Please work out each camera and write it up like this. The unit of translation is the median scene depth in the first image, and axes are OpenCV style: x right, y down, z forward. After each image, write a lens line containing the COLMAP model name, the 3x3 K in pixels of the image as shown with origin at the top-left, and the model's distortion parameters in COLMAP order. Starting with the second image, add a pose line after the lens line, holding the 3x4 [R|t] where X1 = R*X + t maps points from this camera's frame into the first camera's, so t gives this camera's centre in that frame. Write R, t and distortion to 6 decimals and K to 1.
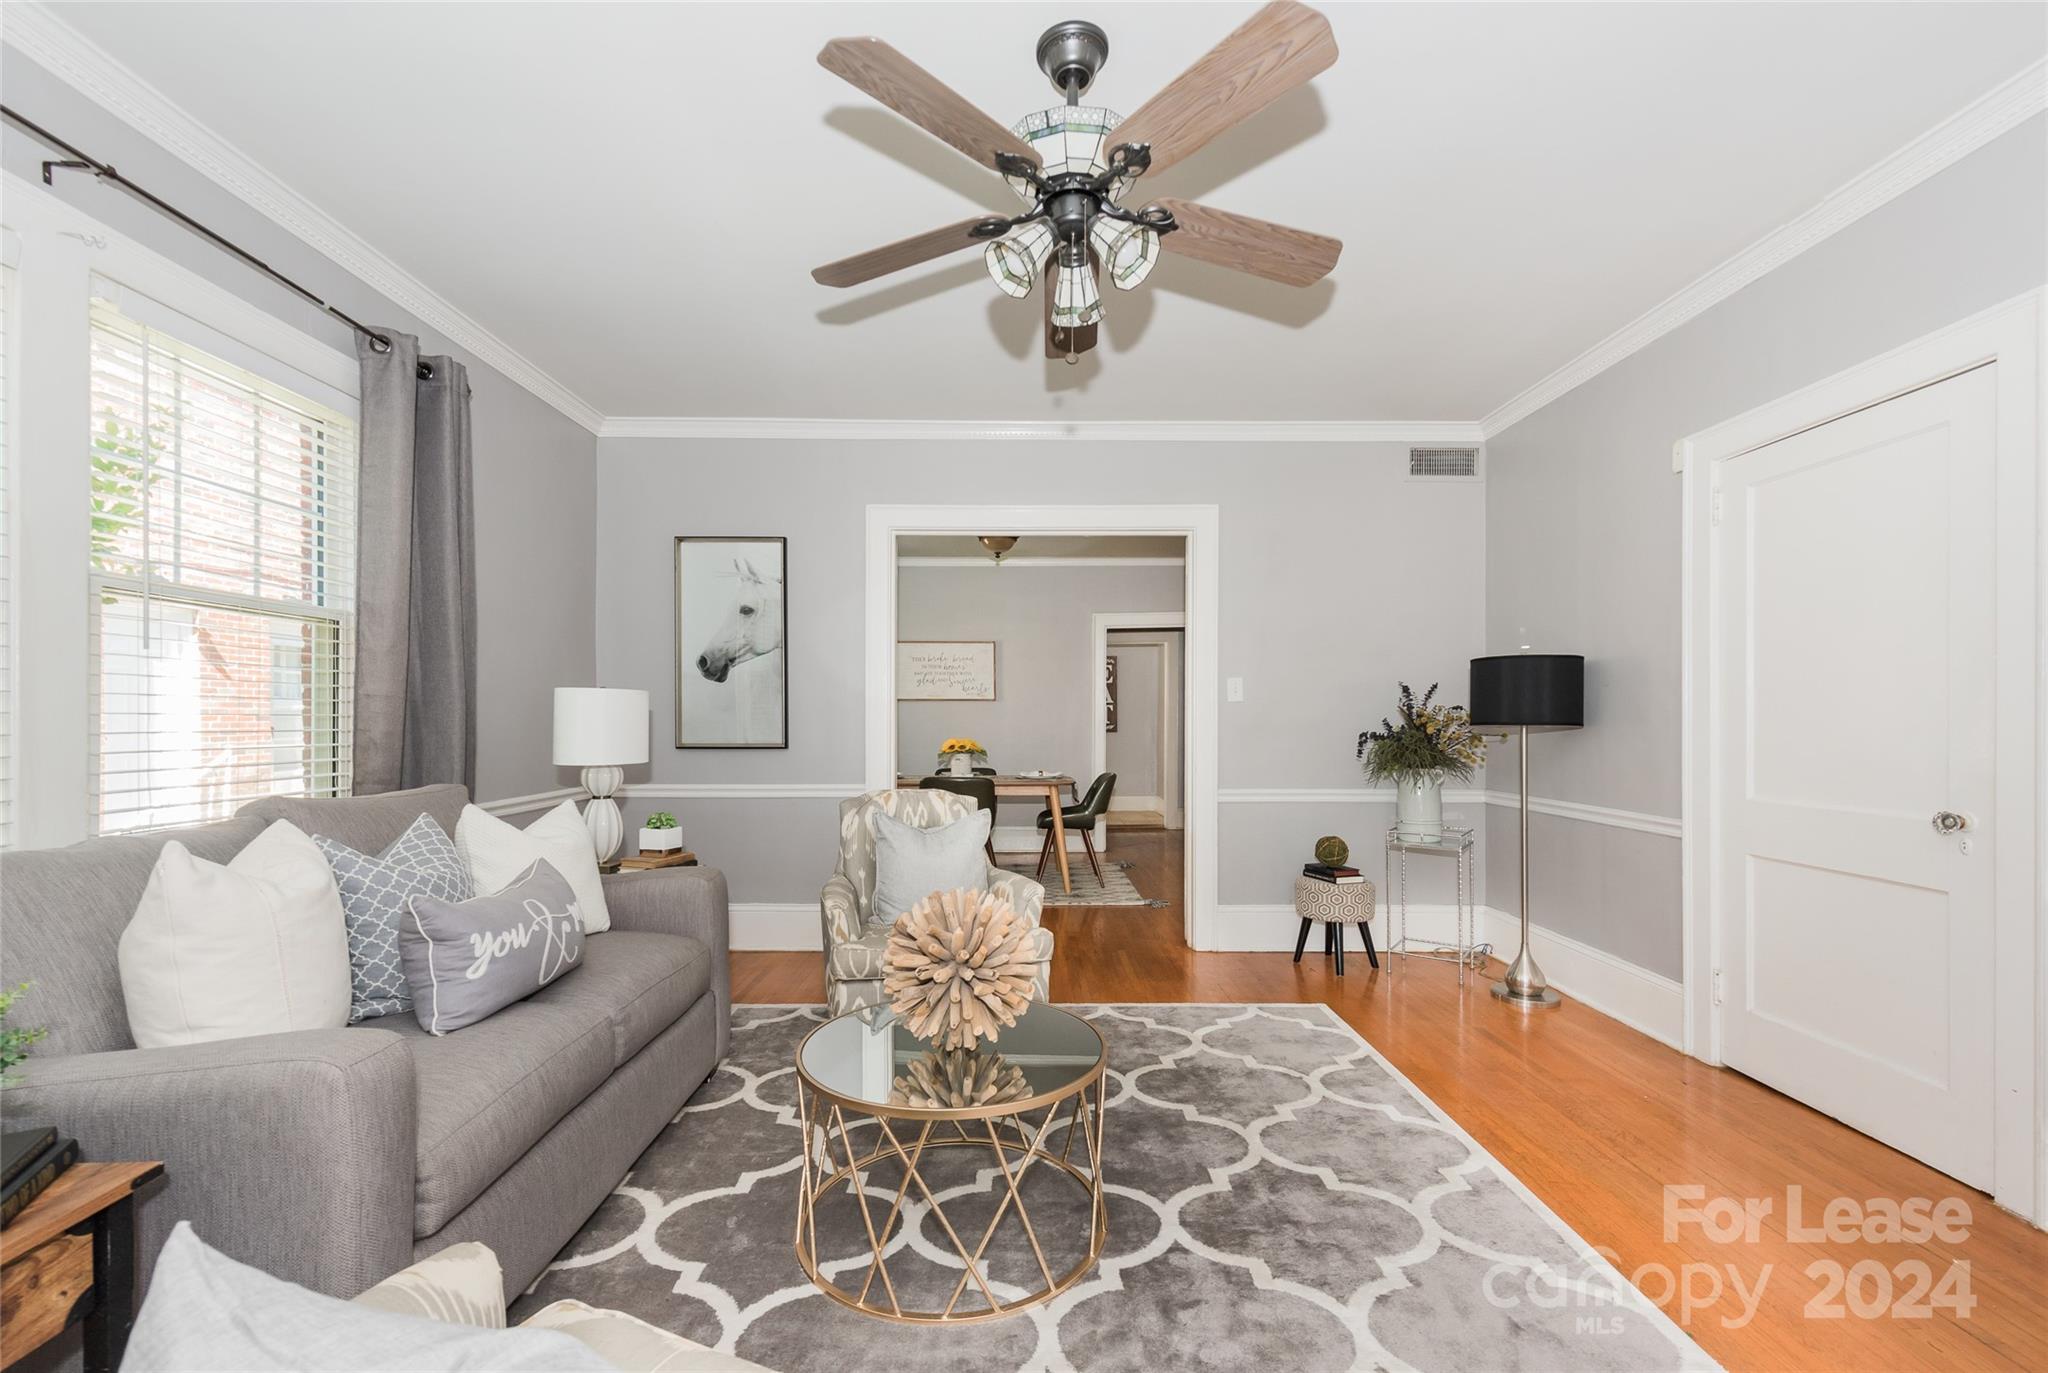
lens RADIAL K [[885.9, 0, 1006.5], [0, 885.9, 720.6], [0, 0, 1]] dist [0.002452, -0.001682]
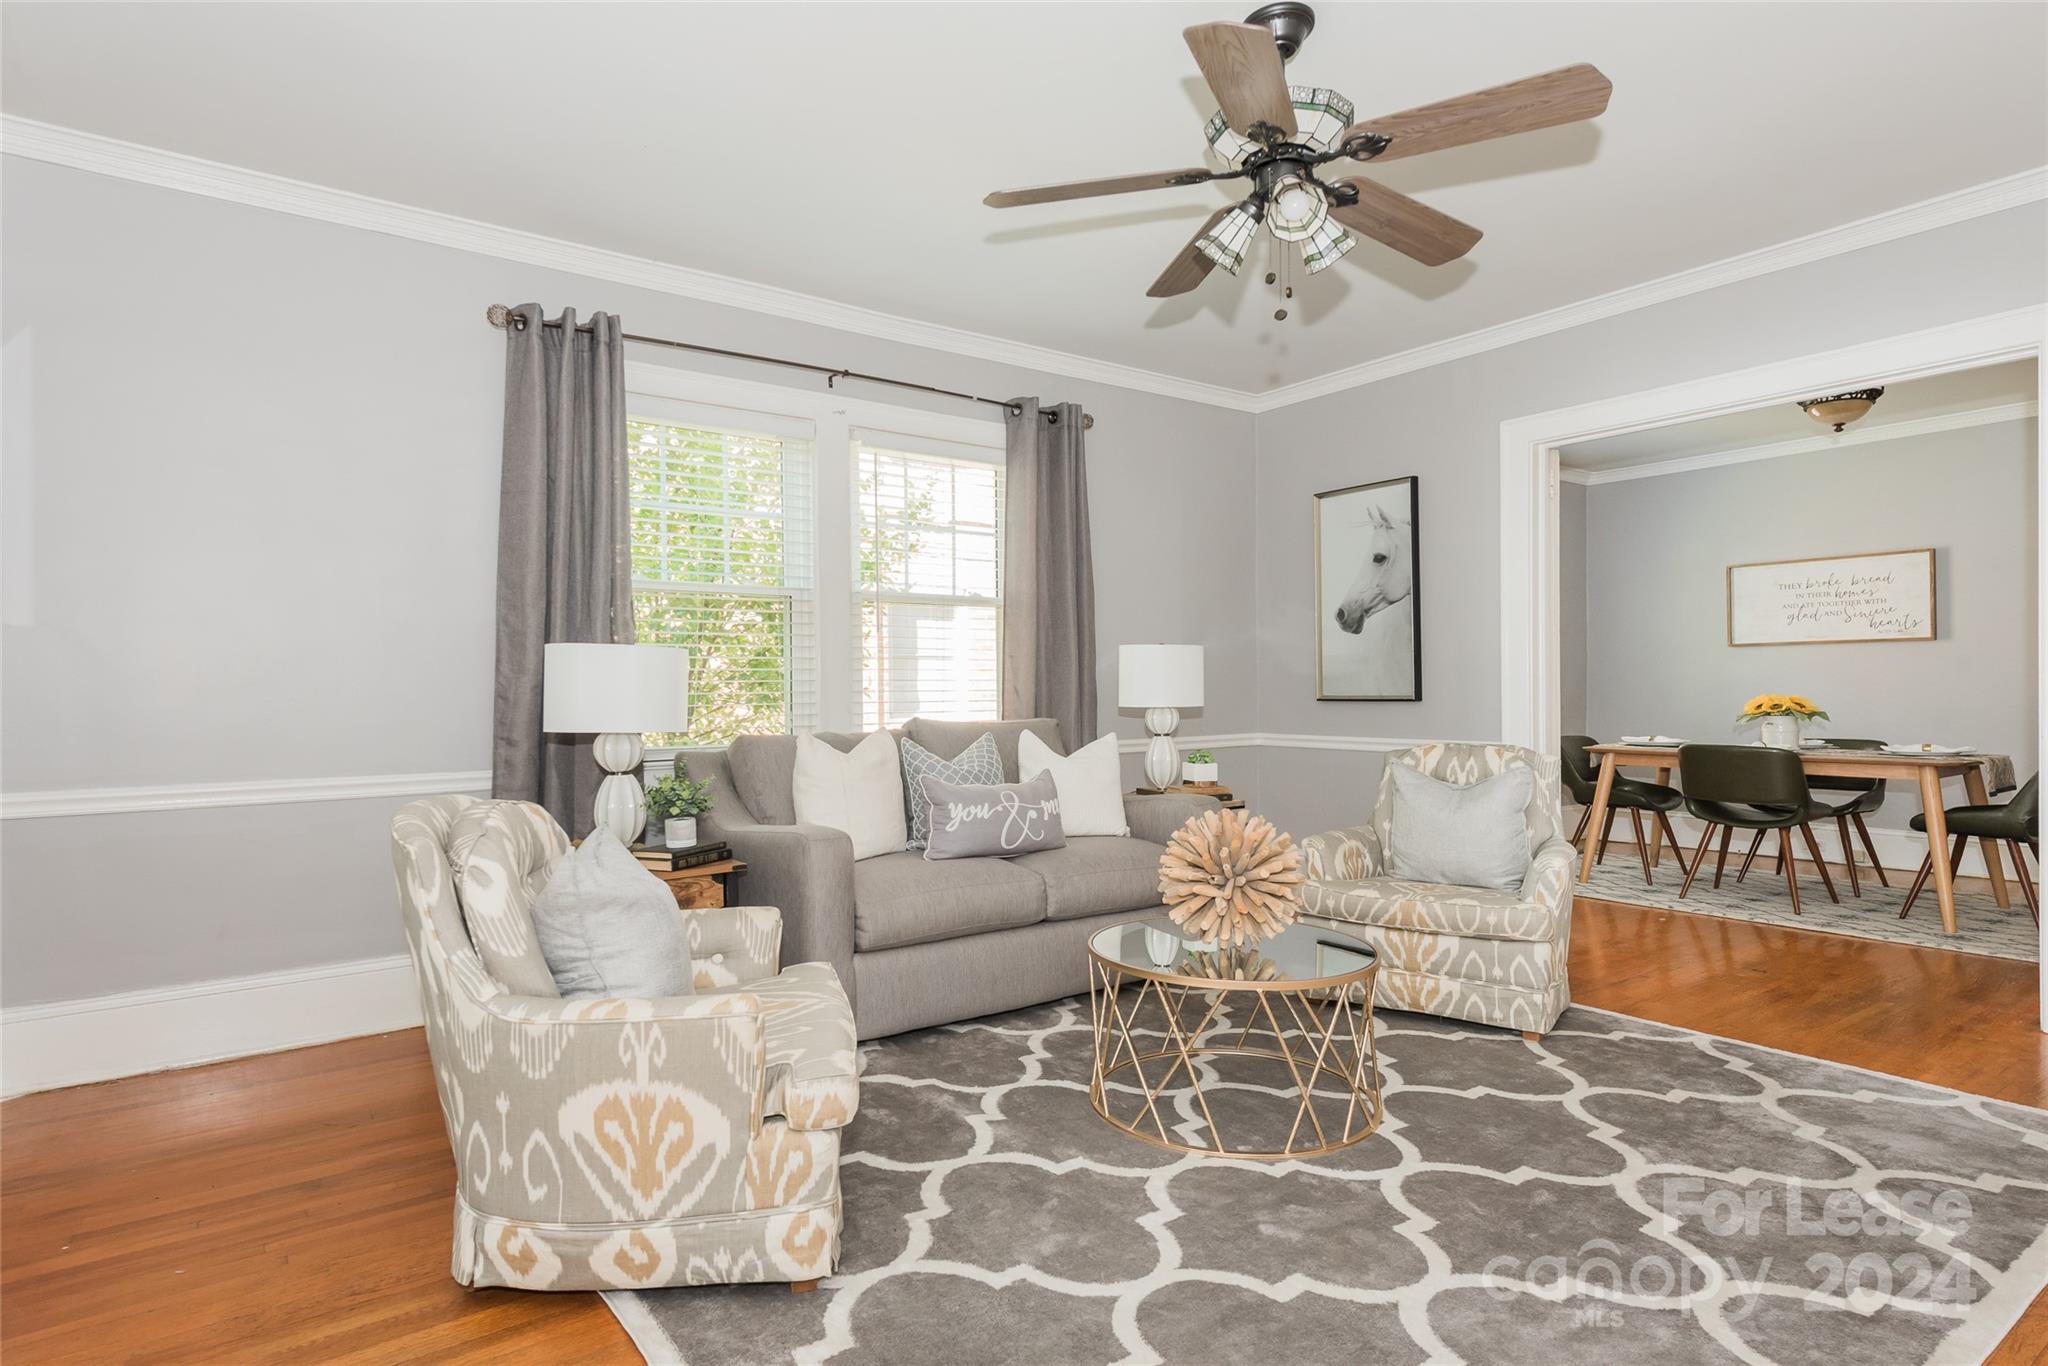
lens RADIAL K [[1092.5, 0, 1029.2], [0, 1092.5, 698.8], [0, 0, 1]] dist [0.006712, -0.003904]
pose [[0.590490, -0.001739, -0.807043, 0.545247], [0.009045, 0.999949, 0.004463, 0.024634], [0.806994, -0.009935, 0.590476, -0.017548]]
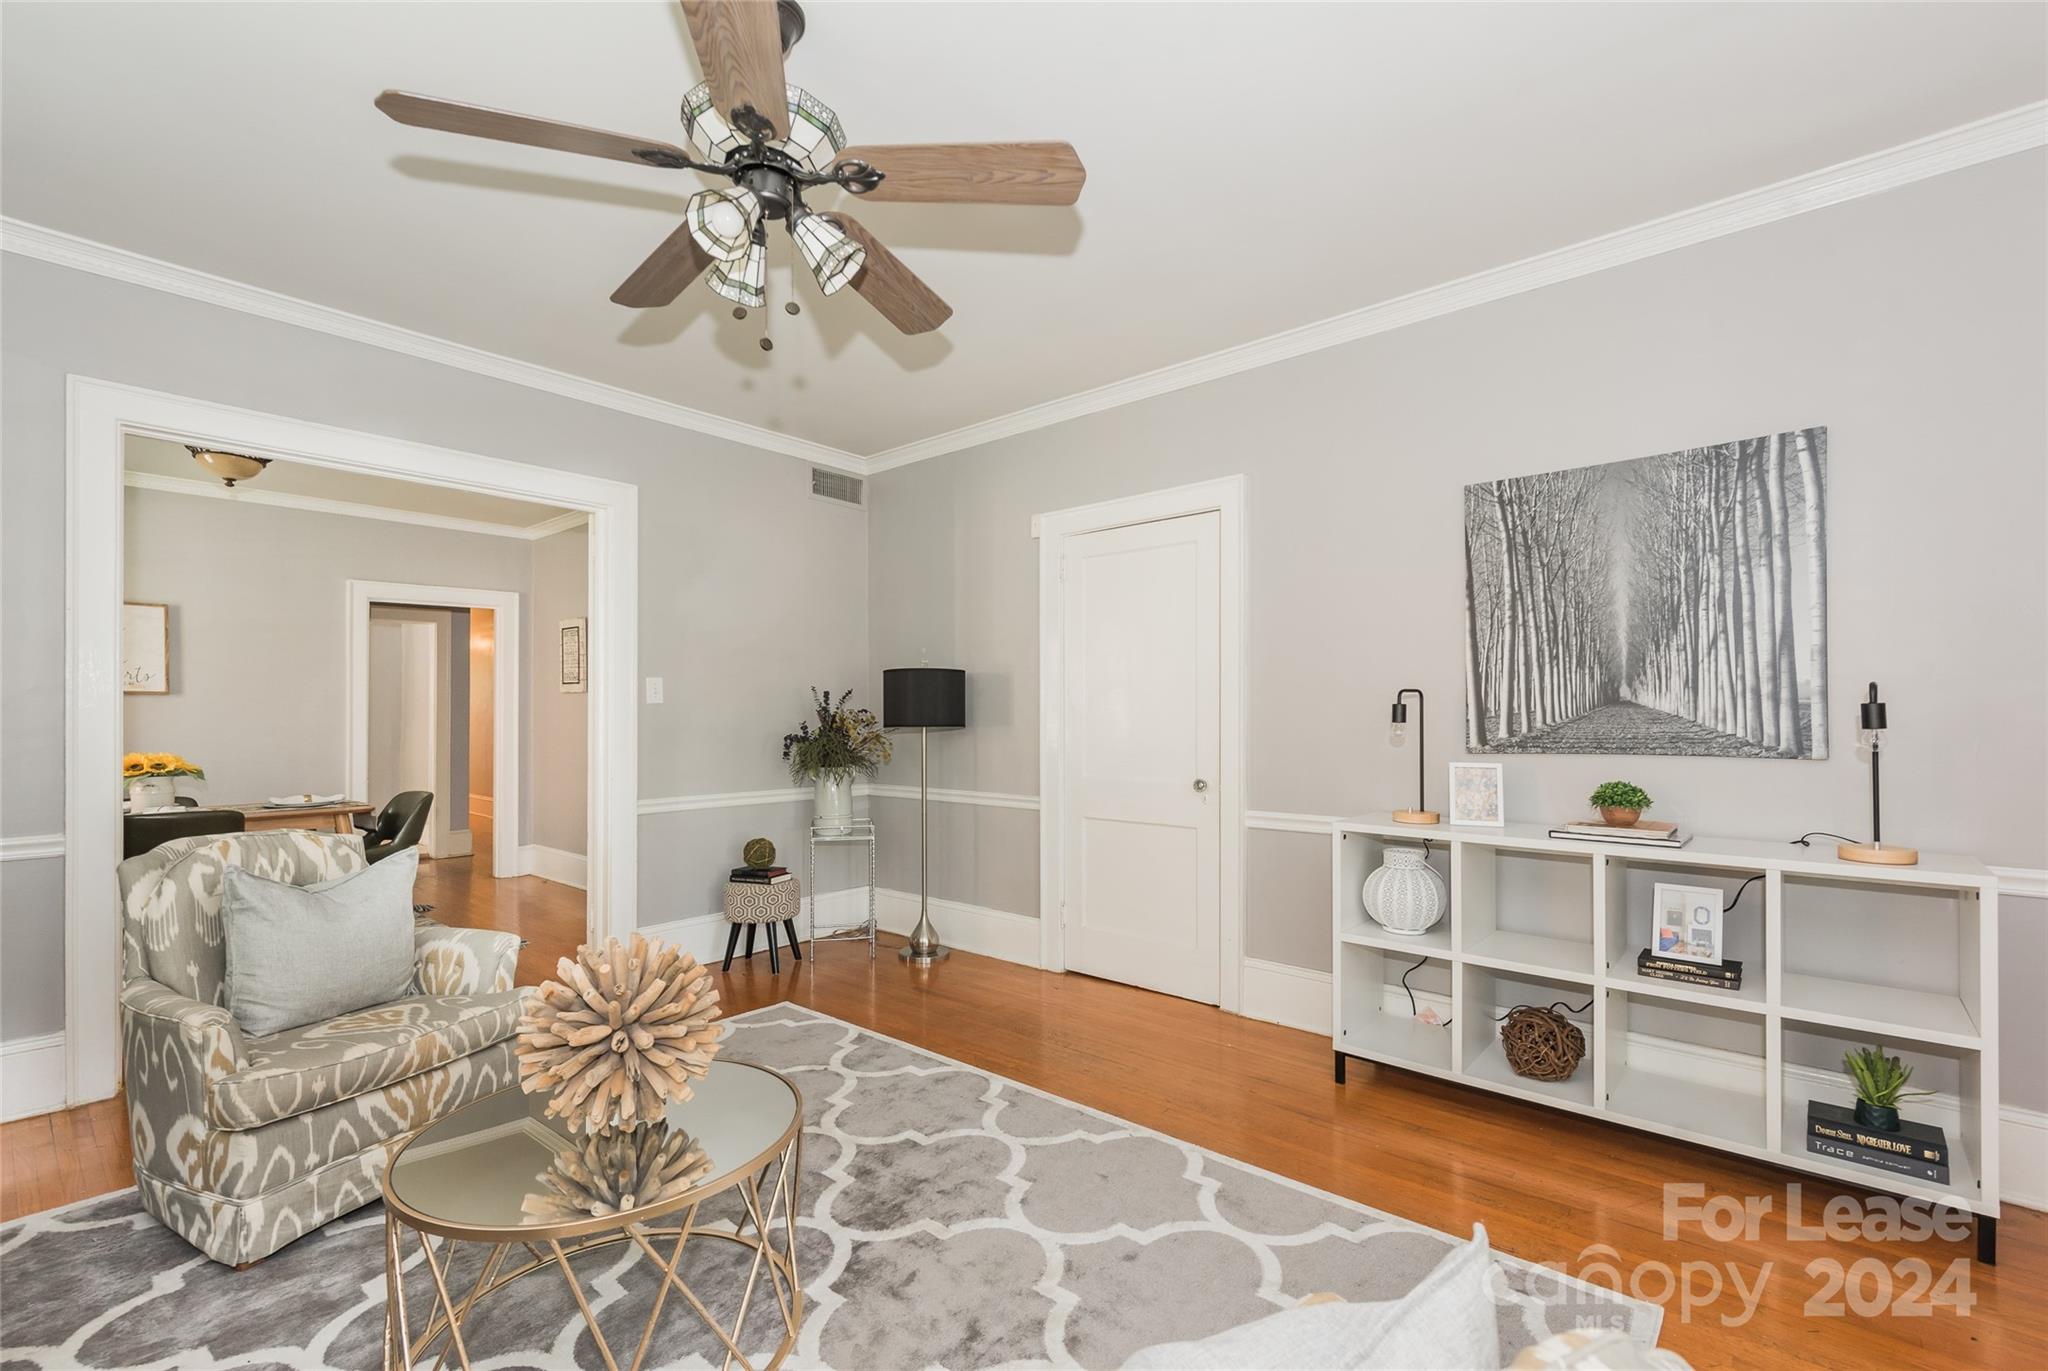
lens RADIAL K [[902.3, 0, 1100.1], [0, 902.3, 722.1], [0, 0, 1]] dist [-0.001795, -0.001186]
pose [[0.620211, -0.005760, 0.784414, -0.254726], [0.001978, 0.999981, 0.005779, -0.009211], [-0.784433, -0.002033, 0.620211, 0.076082]]
